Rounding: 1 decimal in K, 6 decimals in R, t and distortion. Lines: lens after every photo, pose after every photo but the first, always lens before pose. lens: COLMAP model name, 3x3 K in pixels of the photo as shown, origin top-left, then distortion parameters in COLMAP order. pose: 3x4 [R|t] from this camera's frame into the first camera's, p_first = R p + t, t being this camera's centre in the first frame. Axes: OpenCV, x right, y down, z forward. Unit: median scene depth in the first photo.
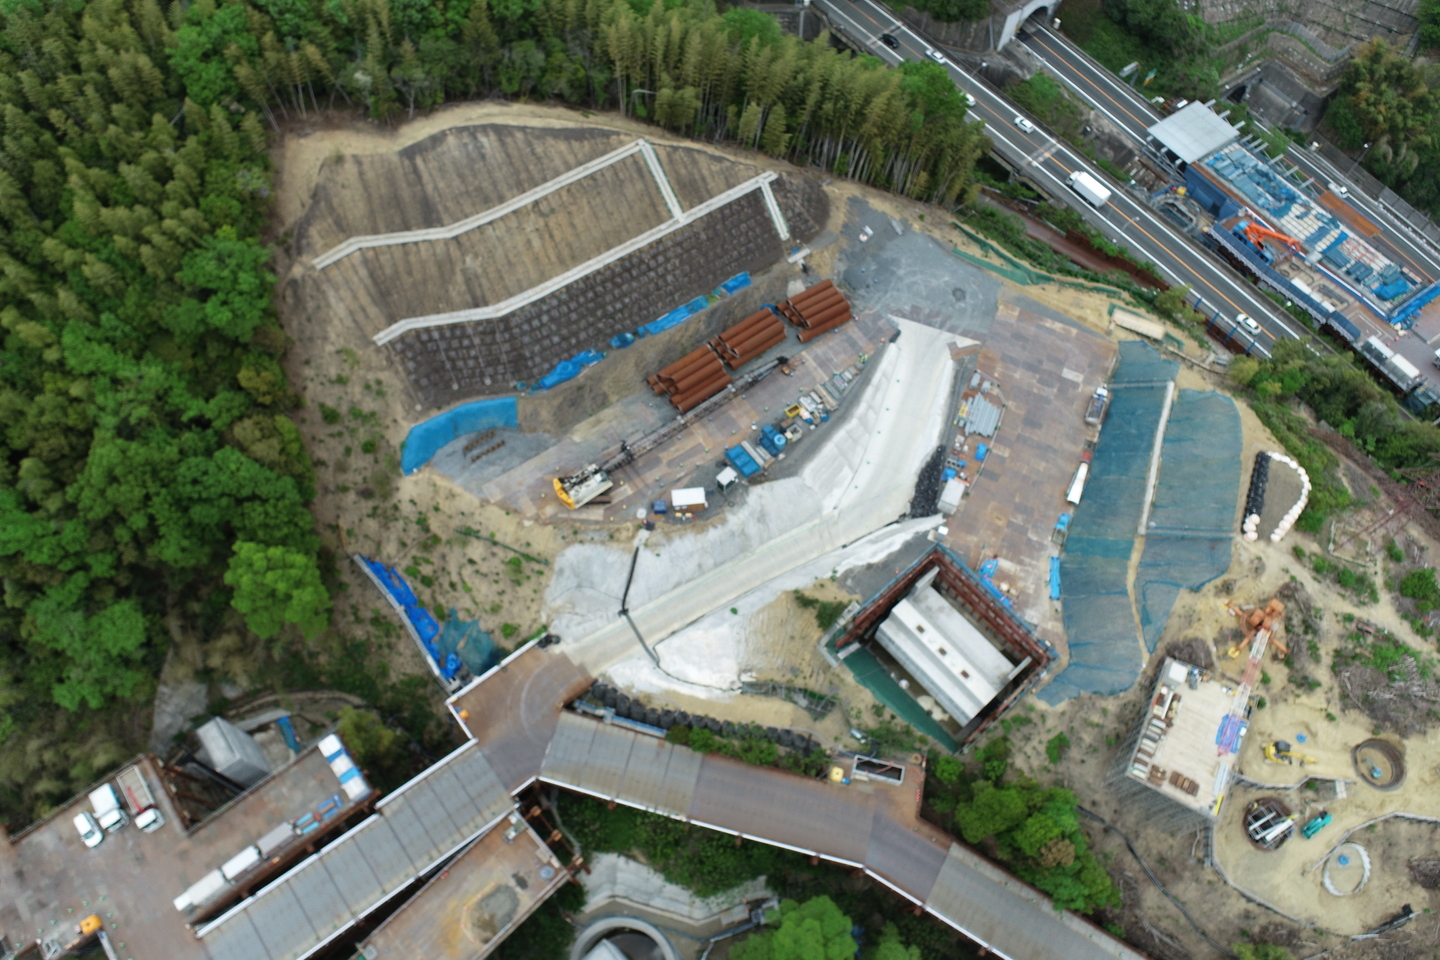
lens RADIAL K [[977.6, 0, 720.0], [0, 977.6, 480.0], [0, 0, 1]] dist [-0.006978, 0.000530]
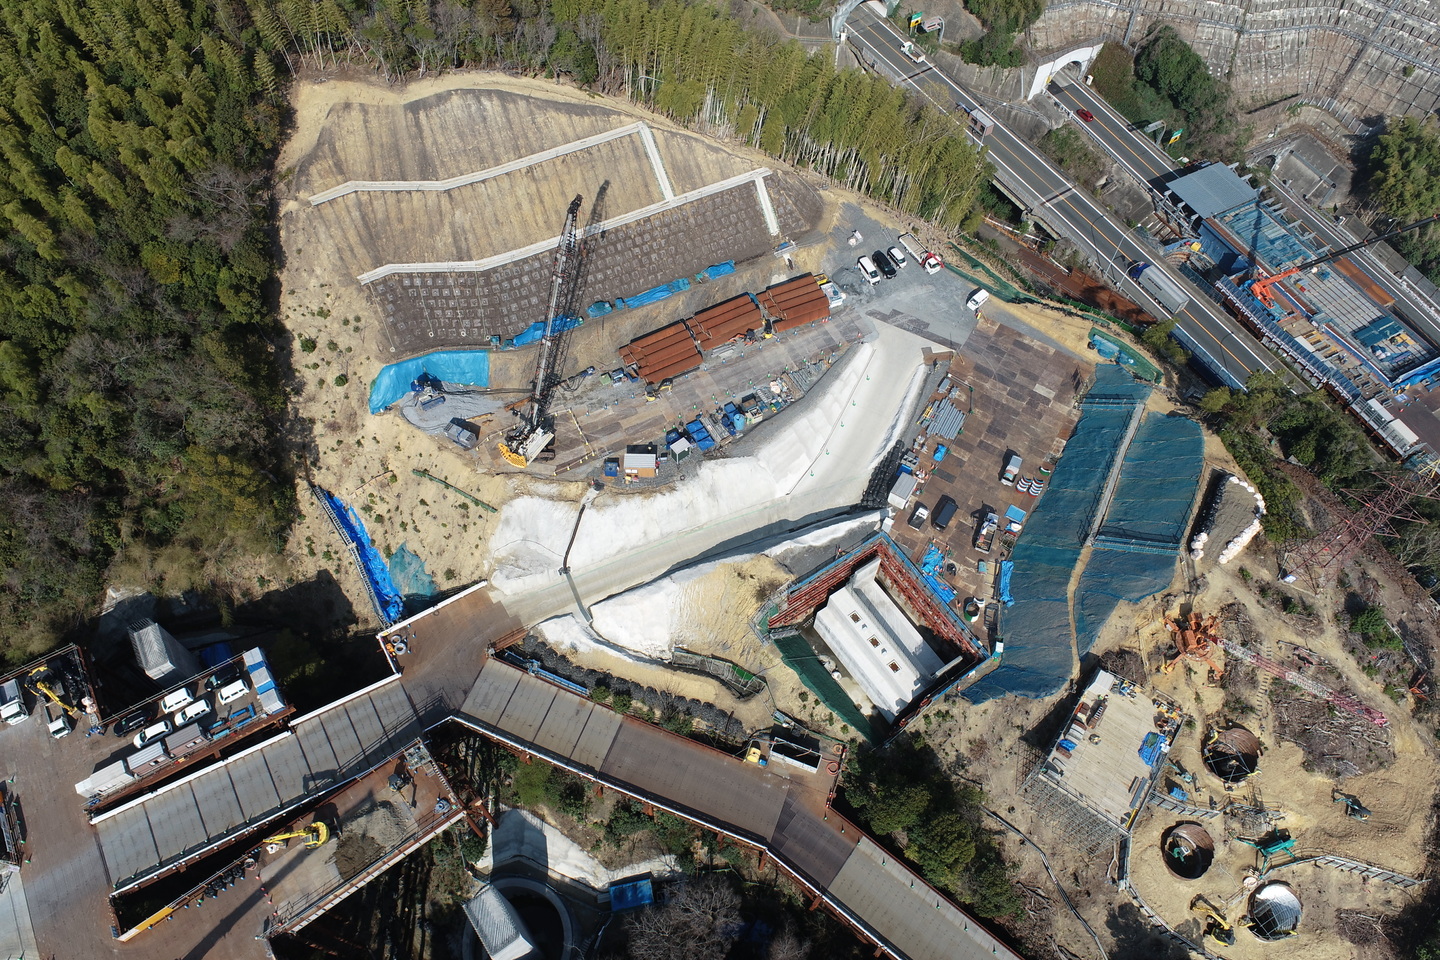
lens RADIAL K [[977.6, 0, 720.0], [0, 977.6, 480.0], [0, 0, 1]] dist [-0.006978, 0.000530]
pose [[0.992758, 0.106749, -0.055099, 0.104937], [-0.110371, 0.991594, -0.067521, 0.093004], [0.047428, 0.073113, 0.996195, -0.000652]]
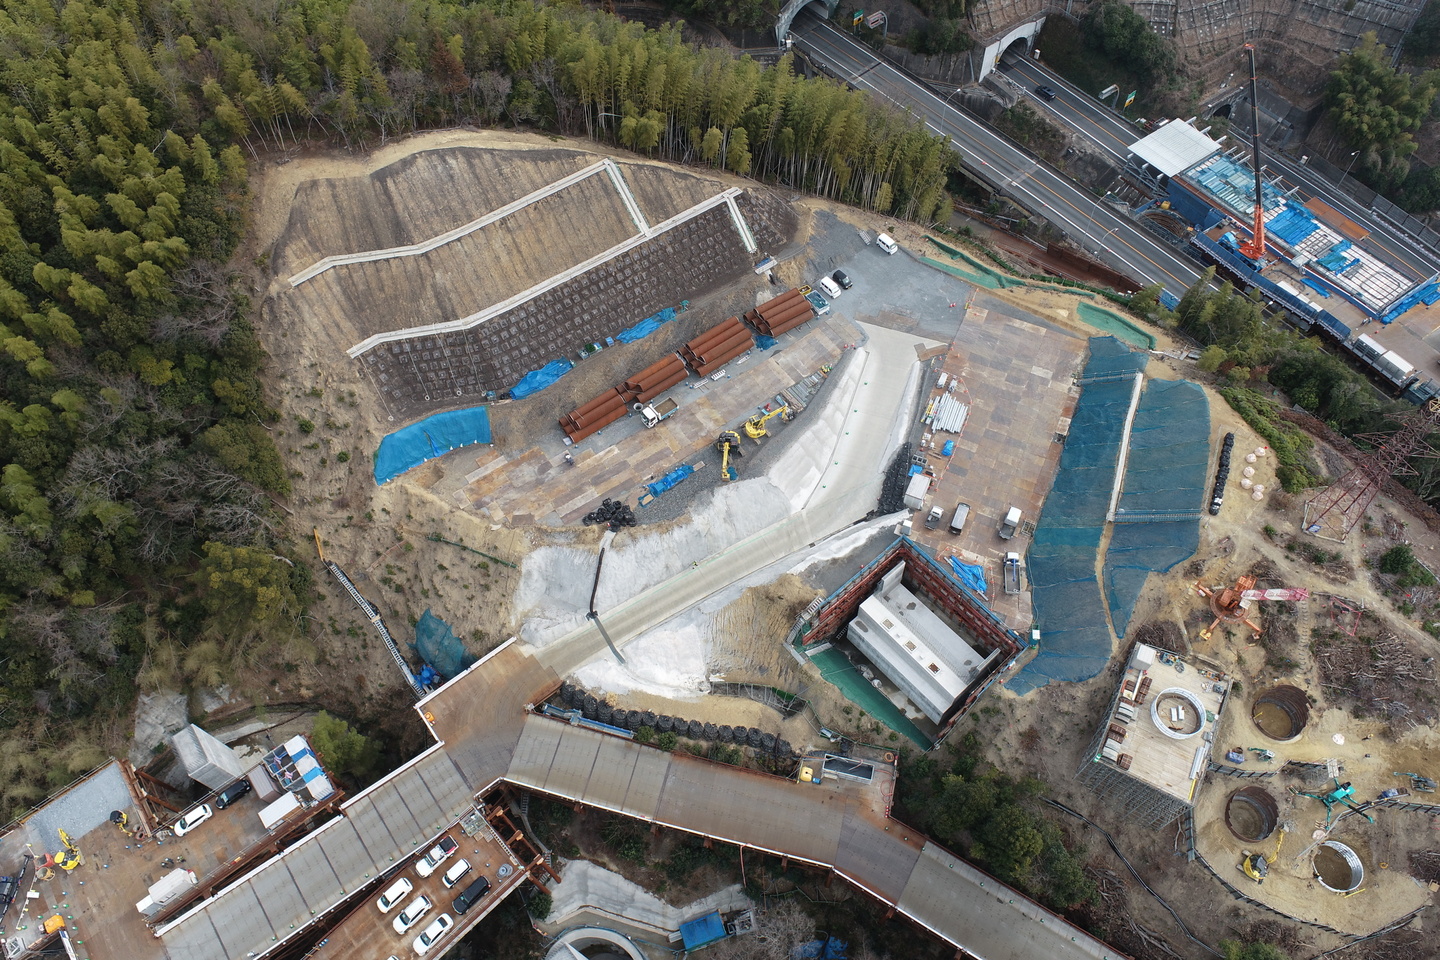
lens RADIAL K [[977.6, 0, 720.0], [0, 977.6, 480.0], [0, 0, 1]] dist [-0.006978, 0.000530]
pose [[0.998474, -0.027283, -0.048005, 0.083921], [0.023617, 0.996878, -0.075341, 0.075473], [0.049910, 0.074092, 0.996002, -0.001882]]
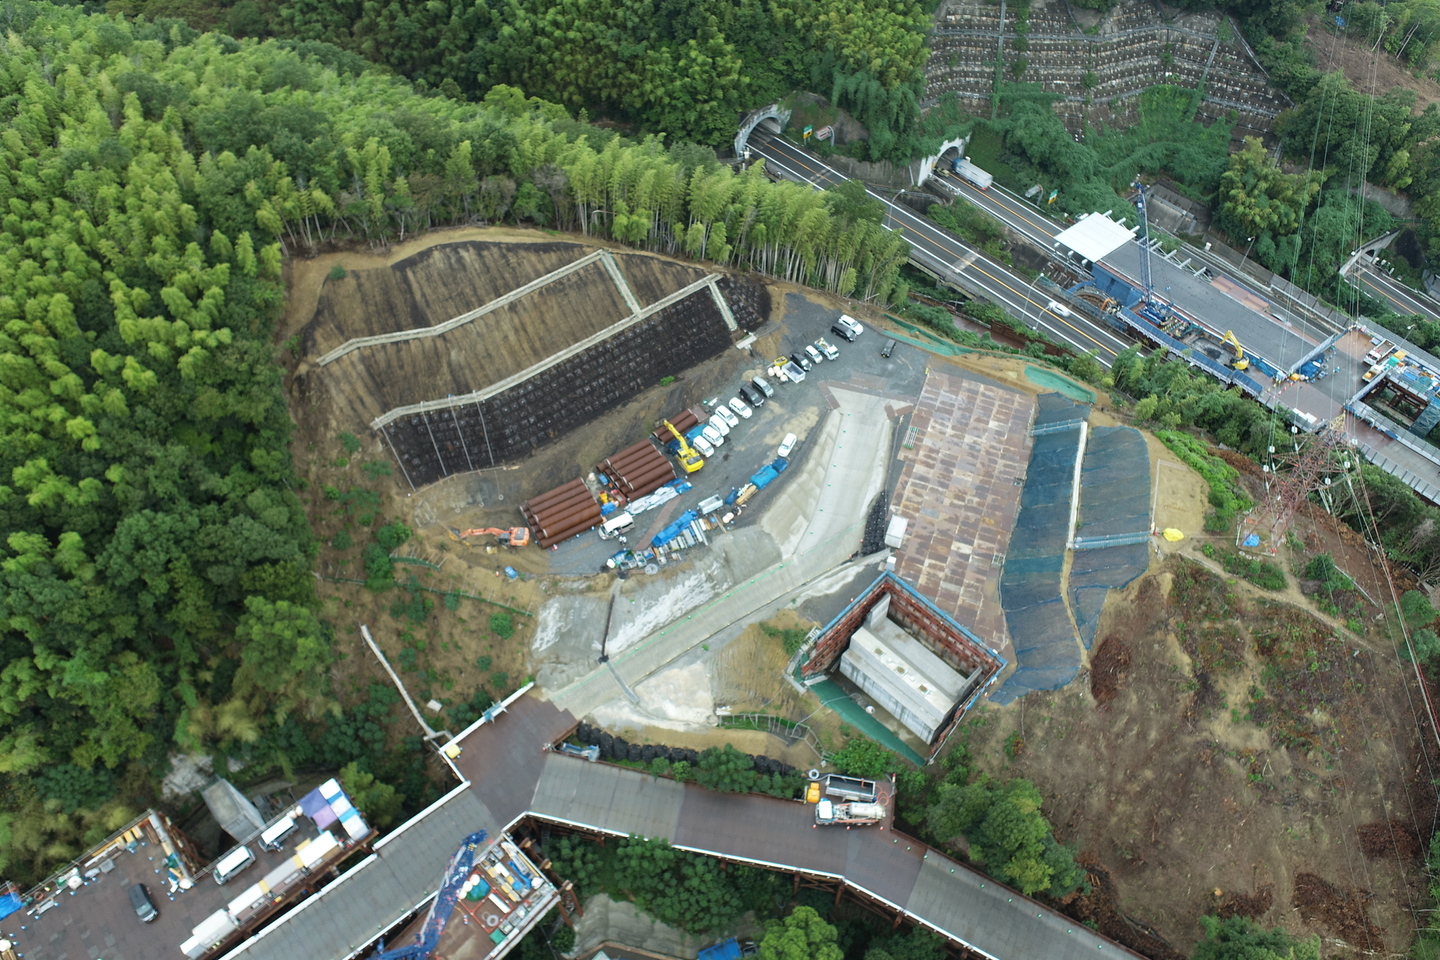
lens RADIAL K [[981.6, 0, 720.0], [0, 981.6, 480.0], [0, 0, 1]] dist [-0.010796, -0.003602]
pose [[0.997675, -0.067284, 0.010856, 0.030389], [0.068130, 0.980291, -0.185438, 0.150363], [0.001835, 0.185746, 0.982596, -0.095691]]
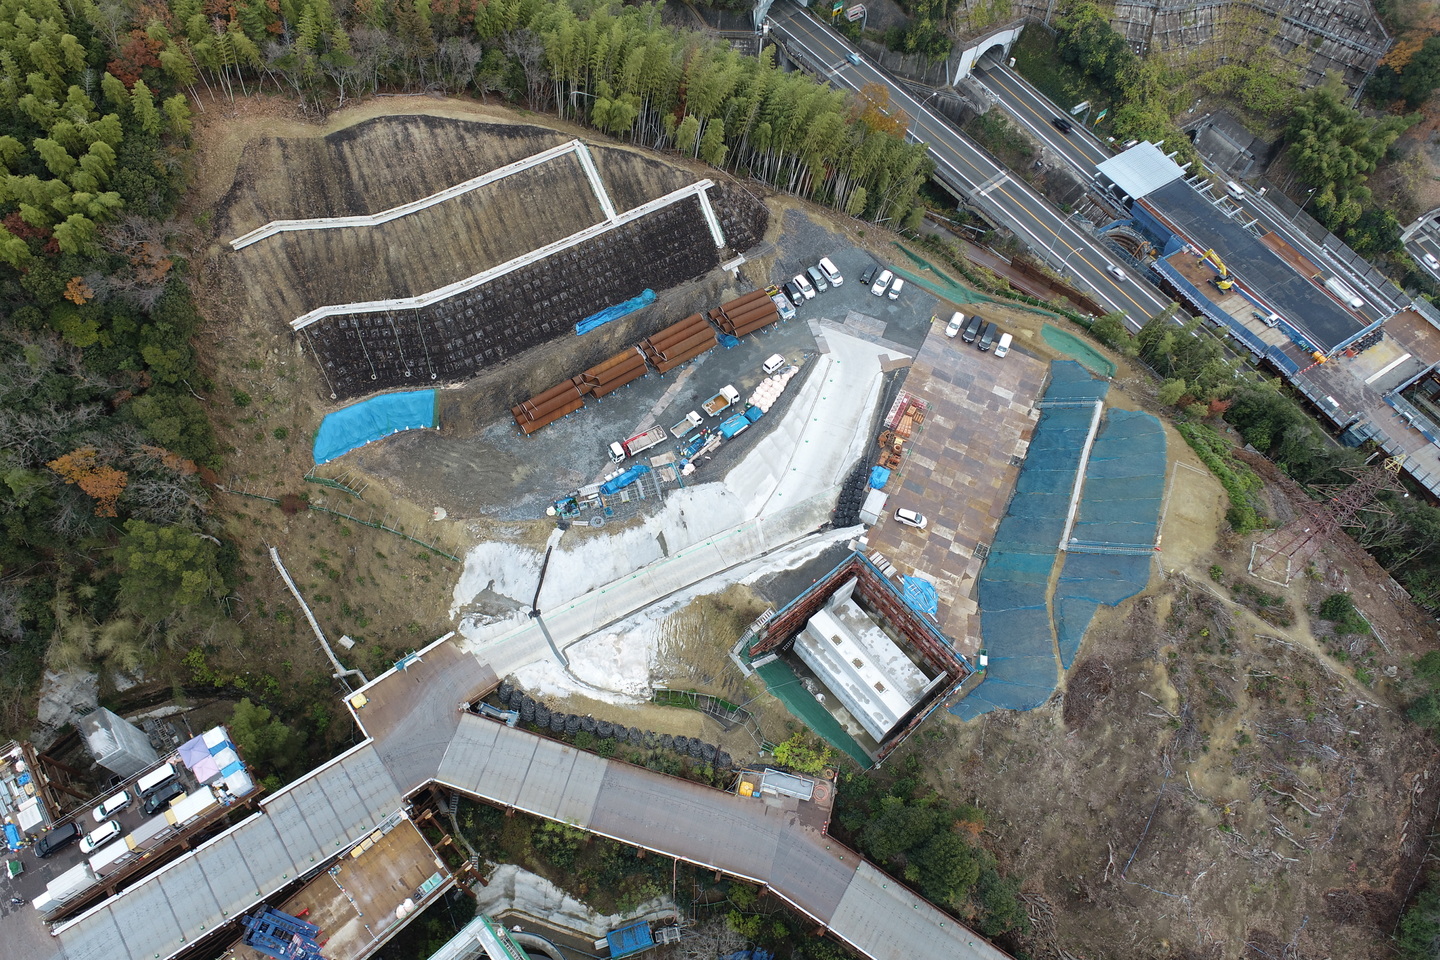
lens RADIAL K [[977.6, 0, 720.0], [0, 977.6, 480.0], [0, 0, 1]] dist [-0.006978, 0.000530]
pose [[0.999192, 0.035873, 0.018137, 0.062958], [-0.034969, 0.998238, -0.047942, 0.042586], [-0.019825, 0.047269, 0.998685, 0.018361]]
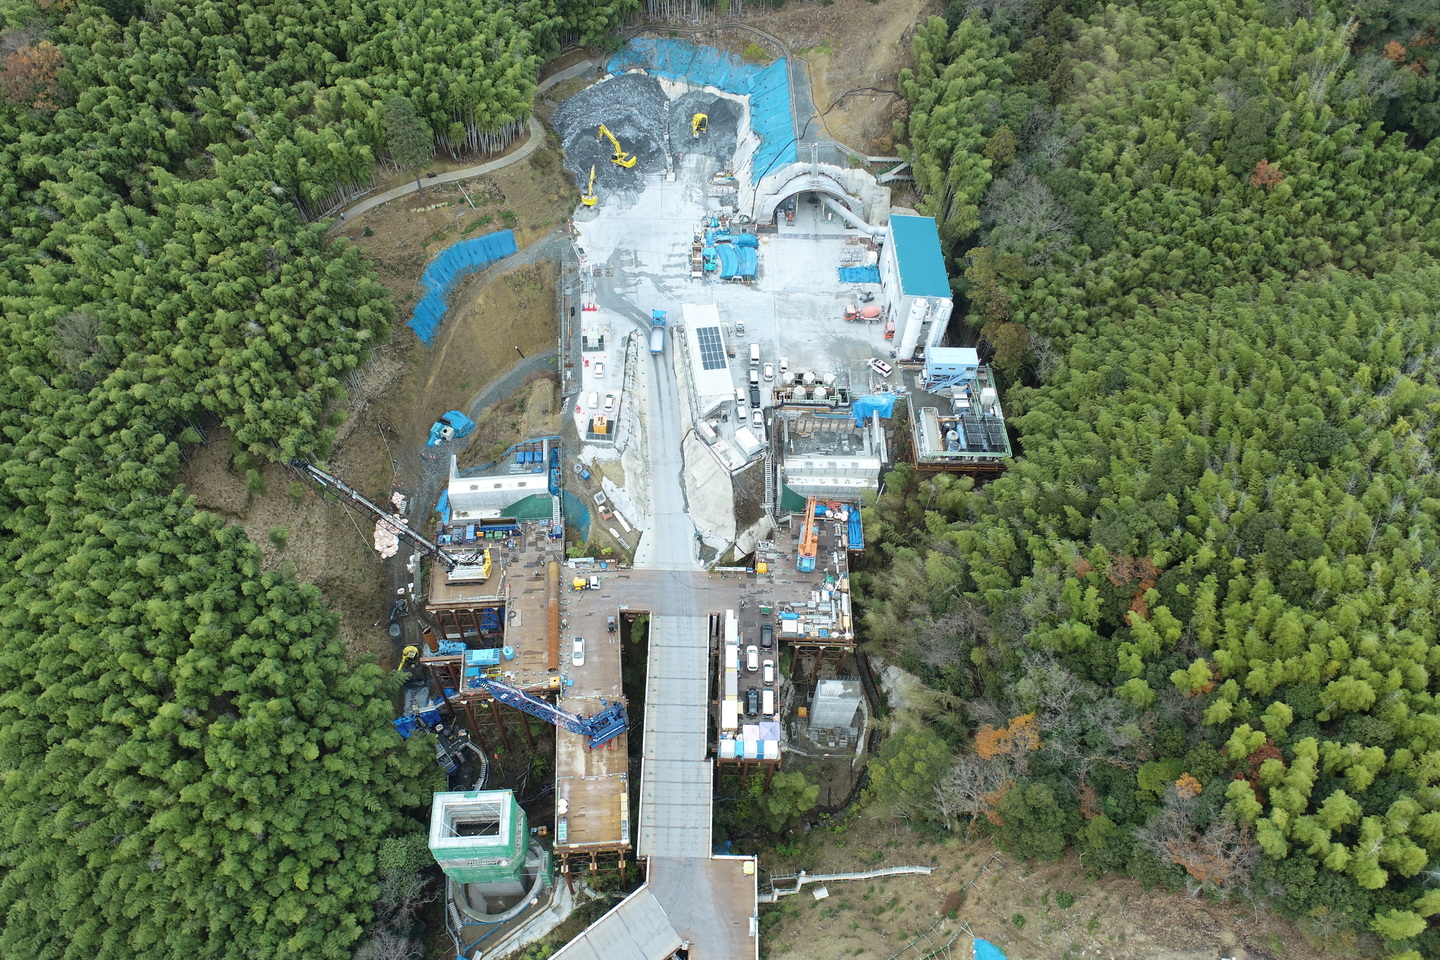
lens RADIAL K [[977.6, 0, 720.0], [0, 977.6, 480.0], [0, 0, 1]] dist [-0.006978, 0.000530]
pose [[-0.628117, 0.601105, -0.494108, 0.027896], [-0.708062, -0.178215, 0.683292, -0.390228], [0.322673, 0.779046, 0.537559, 0.076881]]
